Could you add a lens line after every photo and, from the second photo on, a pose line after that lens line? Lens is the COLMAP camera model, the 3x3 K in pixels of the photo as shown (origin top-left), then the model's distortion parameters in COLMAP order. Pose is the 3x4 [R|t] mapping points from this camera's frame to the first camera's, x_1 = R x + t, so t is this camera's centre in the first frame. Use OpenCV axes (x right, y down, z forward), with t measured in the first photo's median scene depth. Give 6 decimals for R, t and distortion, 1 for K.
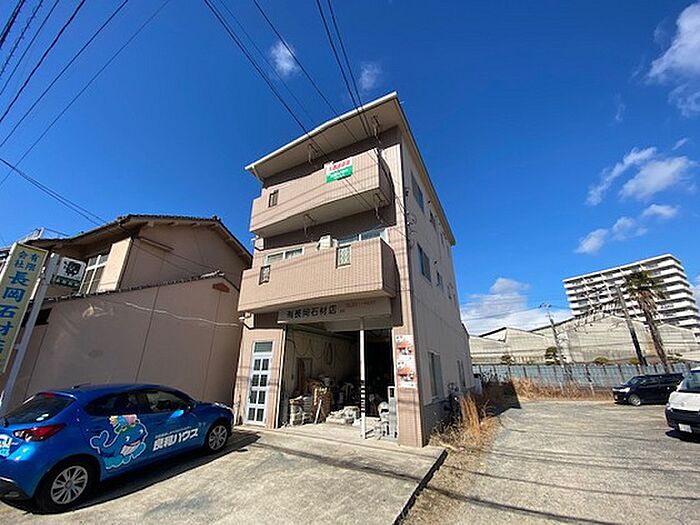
lens RADIAL K [[284.5, 0, 350.0], [0, 284.5, 262.5], [0, 0, 1]] dist [0.011003, -0.015001]
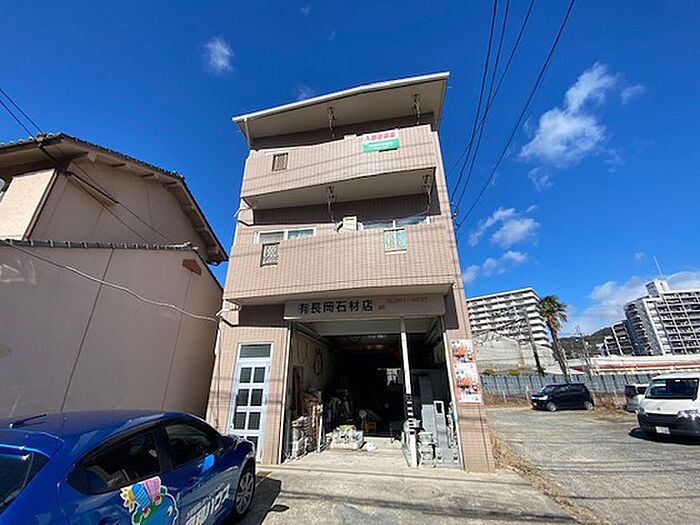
lens RADIAL K [[284.5, 0, 350.0], [0, 284.5, 262.5], [0, 0, 1]] dist [0.011003, -0.015001]
pose [[0.947869, 0.113900, 0.297610, -0.321334], [-0.103410, 0.993340, -0.050812, 0.081554], [-0.301416, 0.017387, 0.953334, 0.219106]]
